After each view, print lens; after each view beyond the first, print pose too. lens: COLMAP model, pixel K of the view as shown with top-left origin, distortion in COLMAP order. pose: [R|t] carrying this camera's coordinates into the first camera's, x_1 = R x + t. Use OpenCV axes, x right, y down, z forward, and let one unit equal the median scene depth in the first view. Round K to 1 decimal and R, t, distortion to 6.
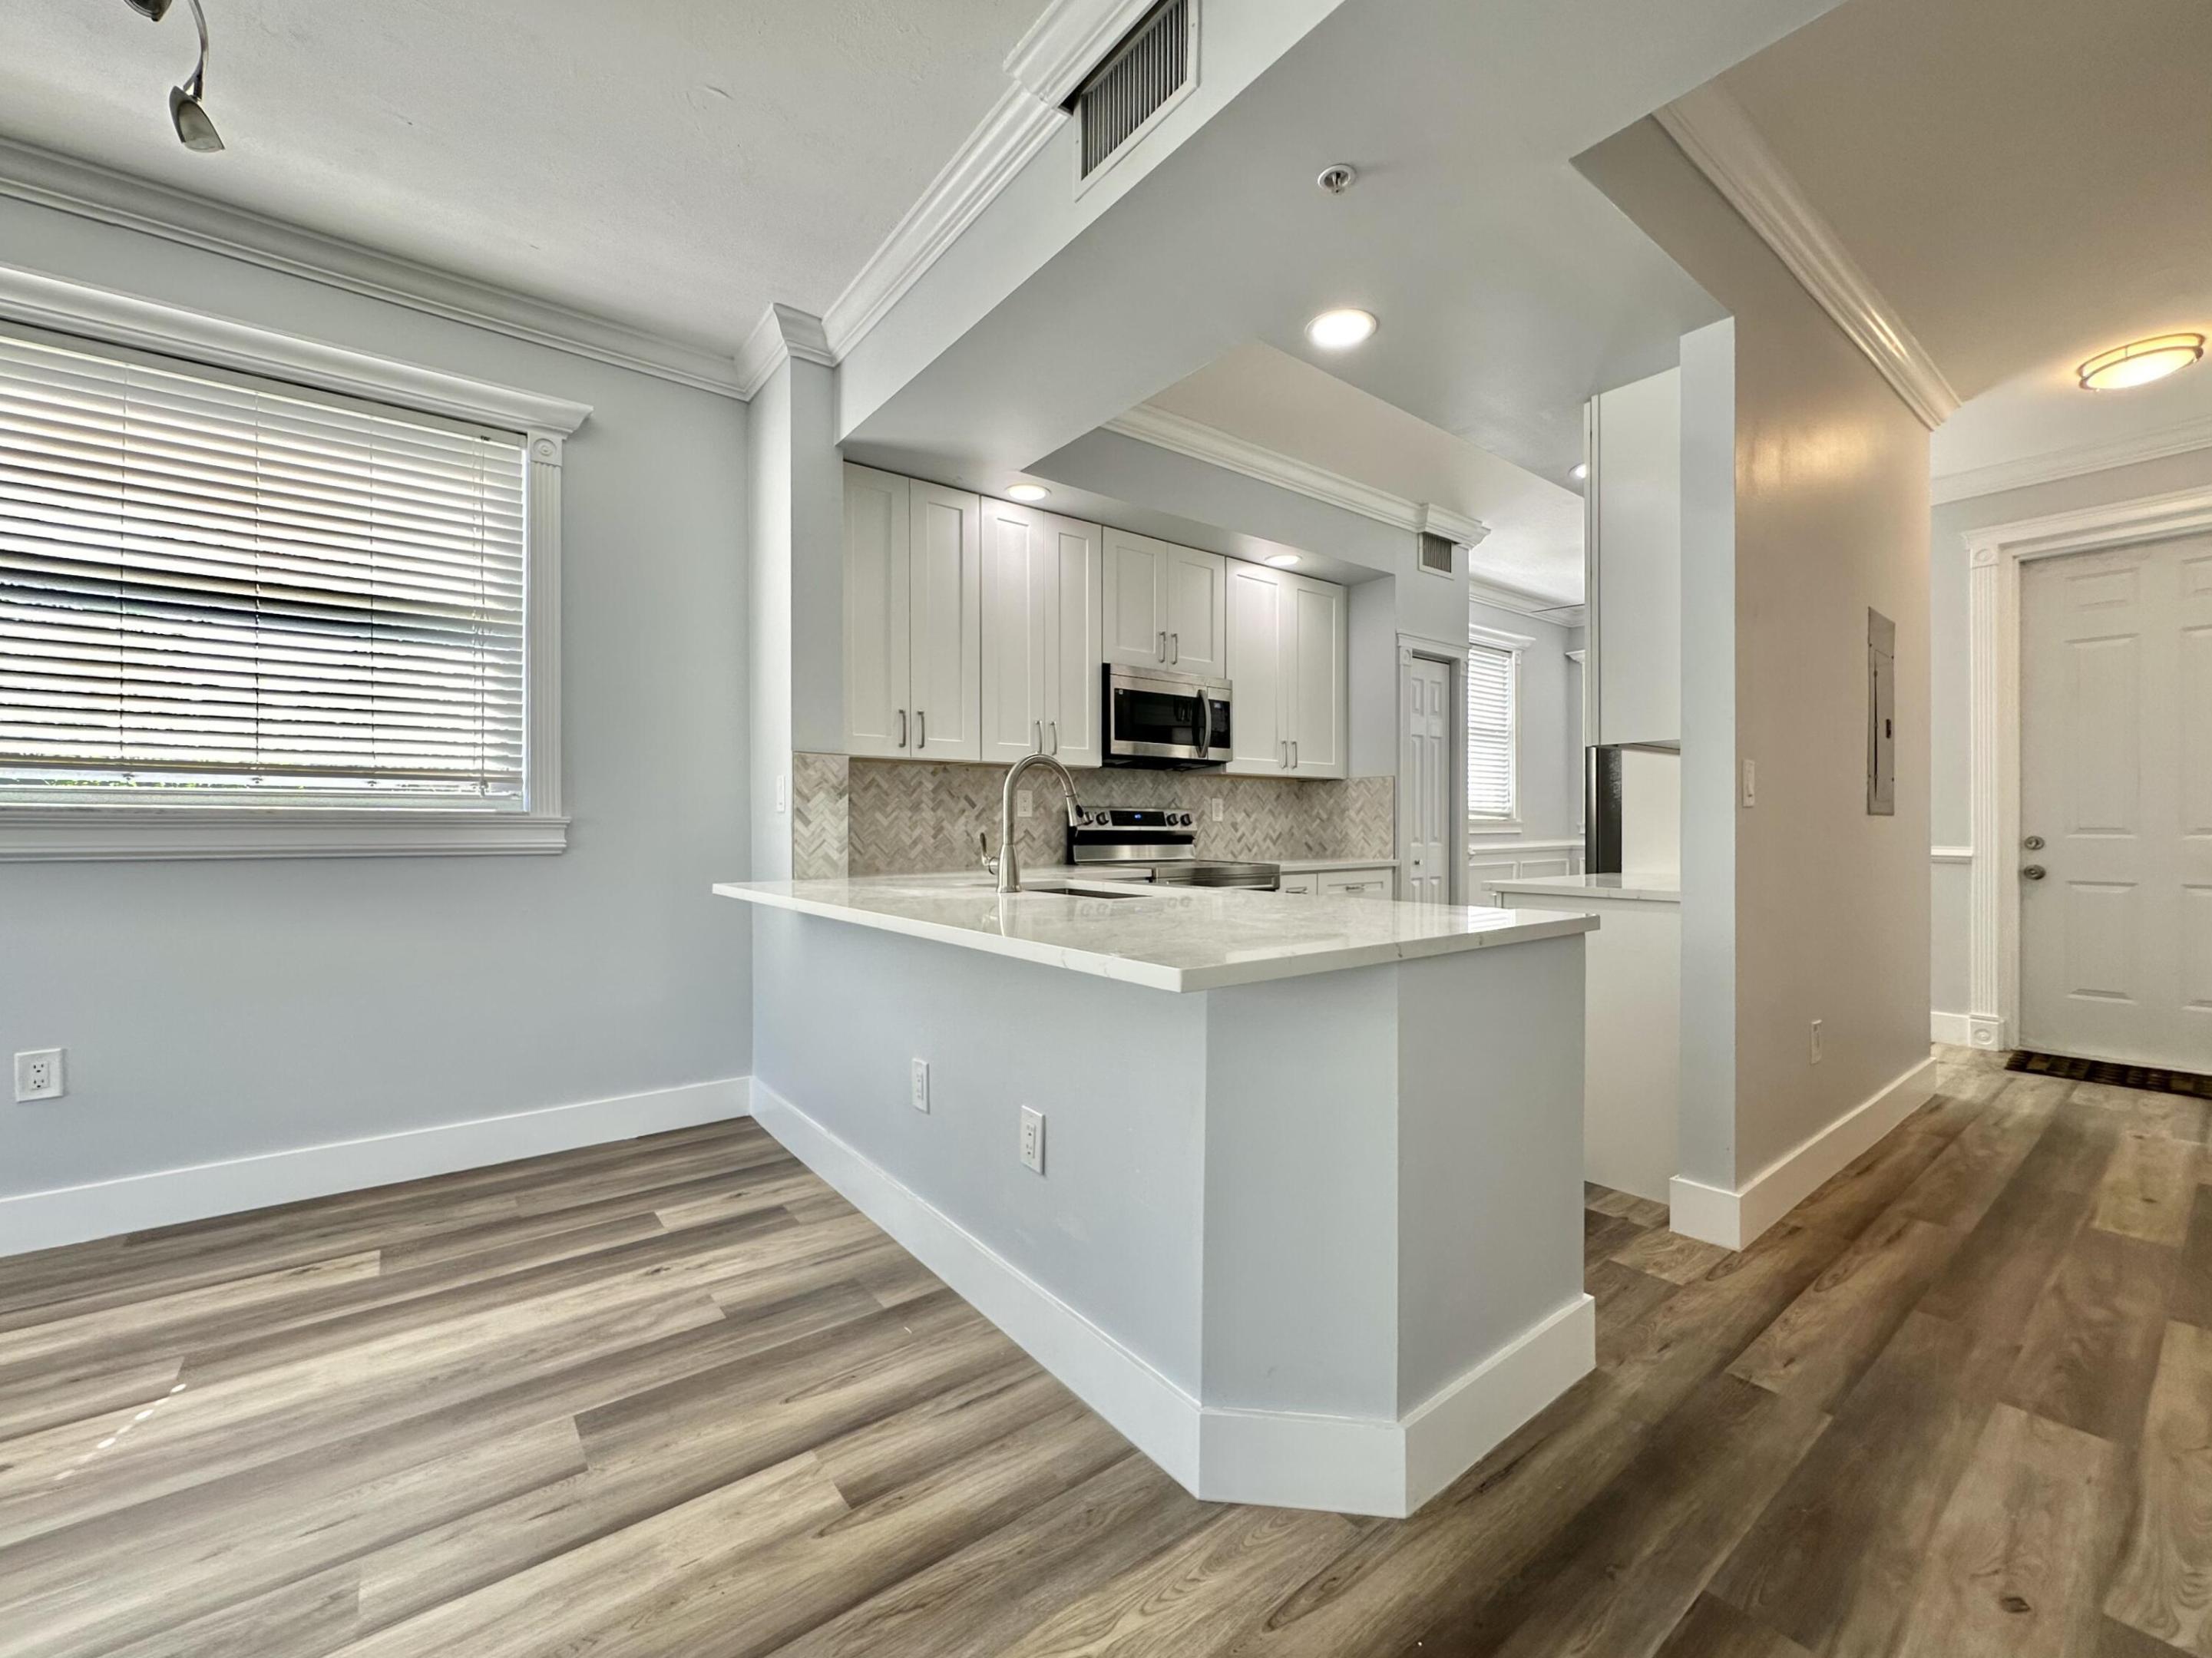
lens RADIAL K [[904.5, 0, 1108.0], [0, 904.5, 828.0], [0, 0, 1]] dist [-0.001100, -0.000008]
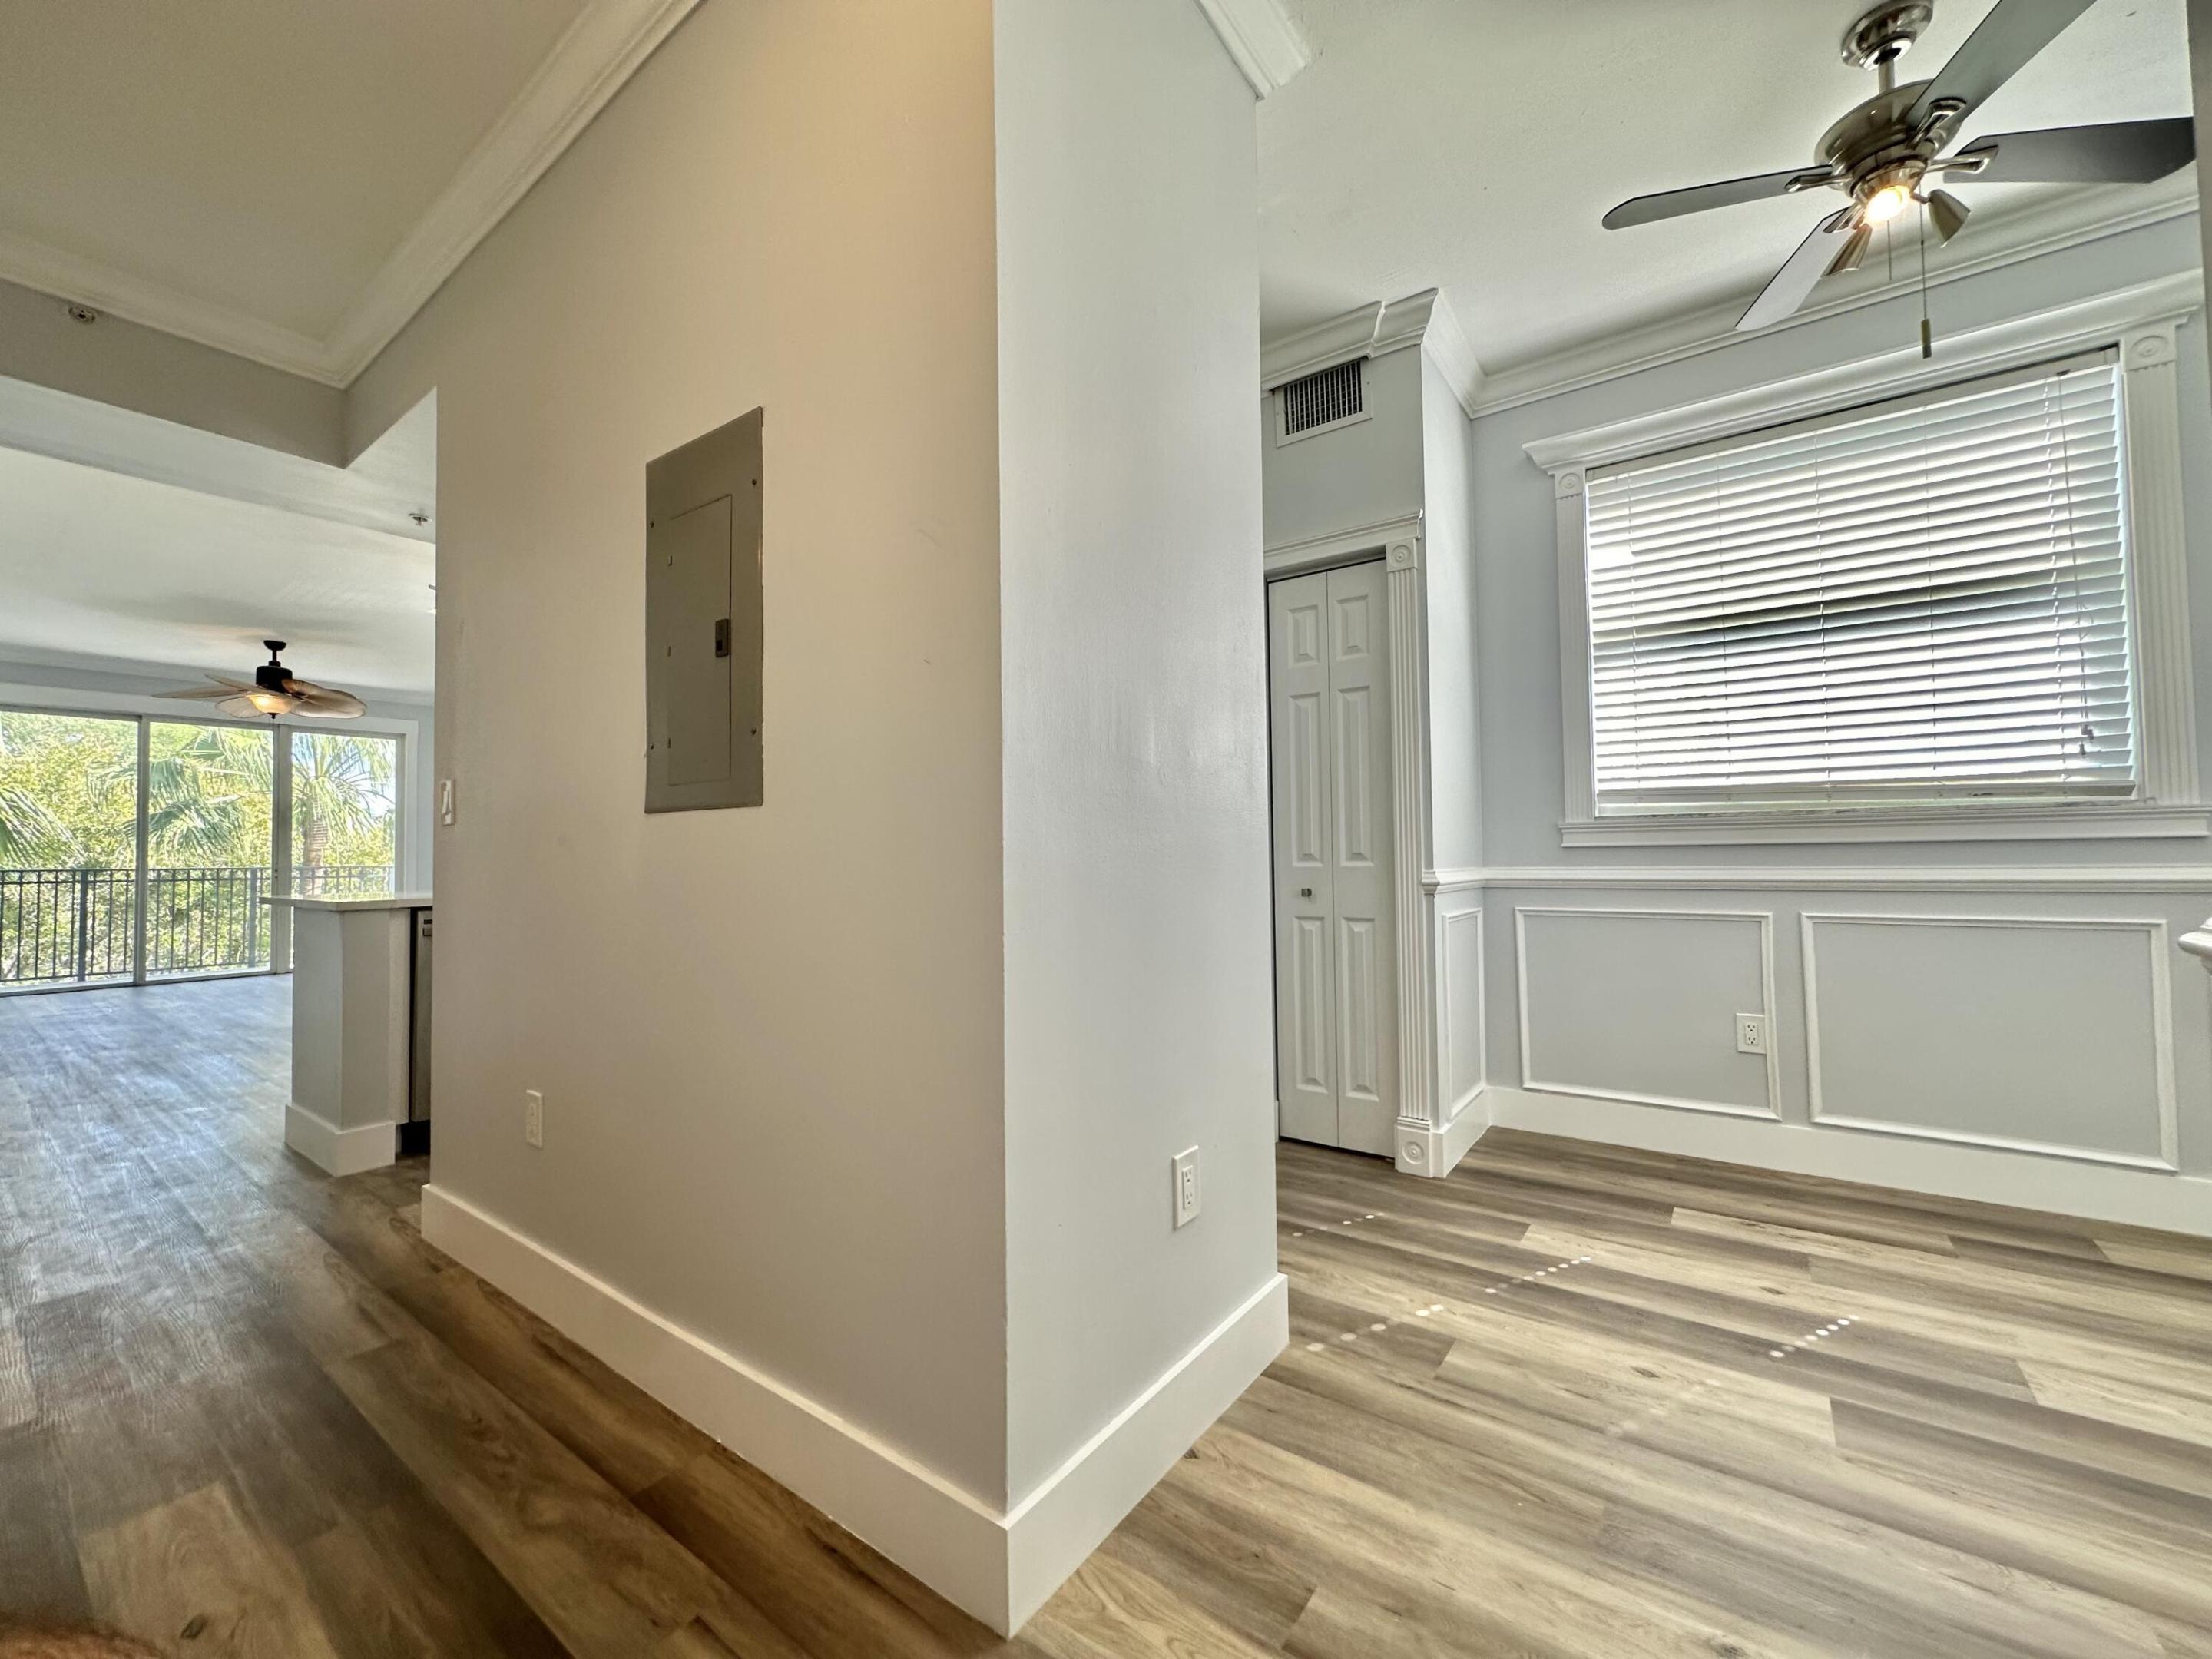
lens RADIAL K [[853.9, 0, 1137.0], [0, 853.9, 848.1], [0, 0, 1]] dist [-0.000689, 0.000634]
pose [[0.304130, 0.001786, -0.952629, 1.722000], [0.021906, 0.999721, 0.008868, -0.004419], [0.952379, -0.023565, 0.304006, 1.334507]]
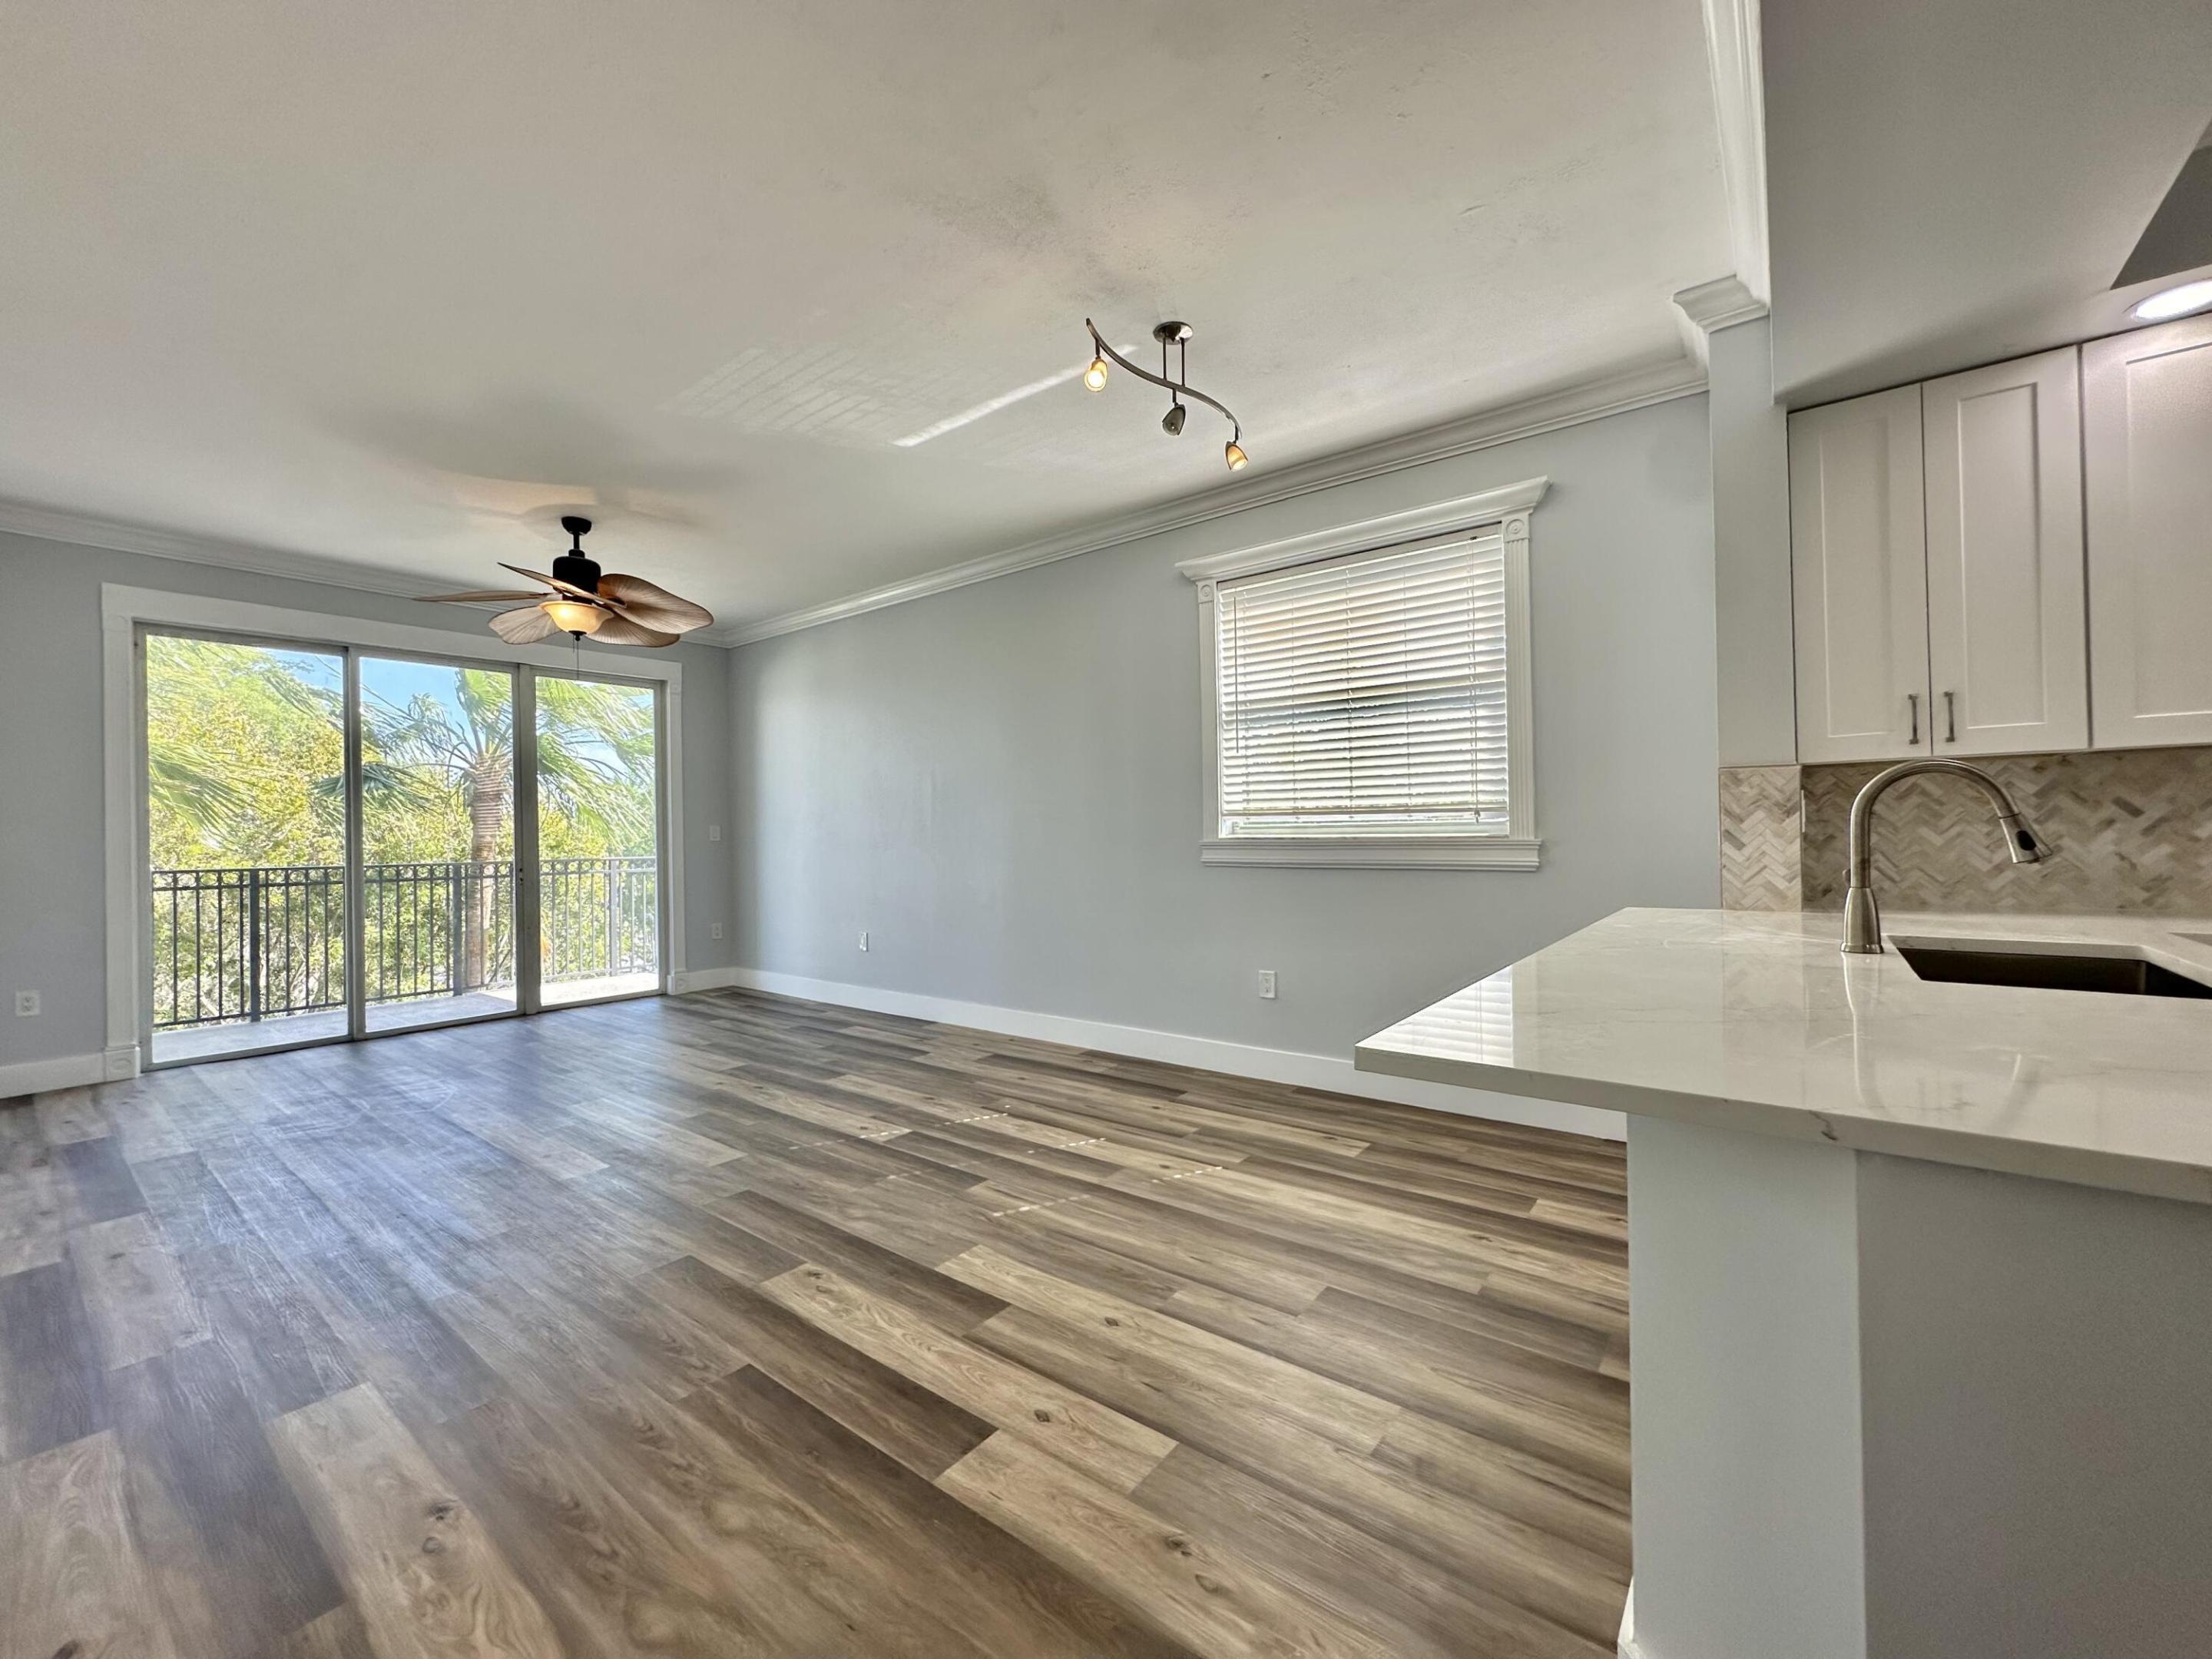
lens RADIAL K [[881.7, 0, 1107.1], [0, 881.7, 829.1], [0, 0, 1]] dist [-0.004982, 0.001593]
pose [[0.254542, -0.006230, -0.967042, 0.407397], [0.015835, 0.999872, -0.002274, -0.036210], [0.966932, -0.014734, 0.254608, 0.213362]]
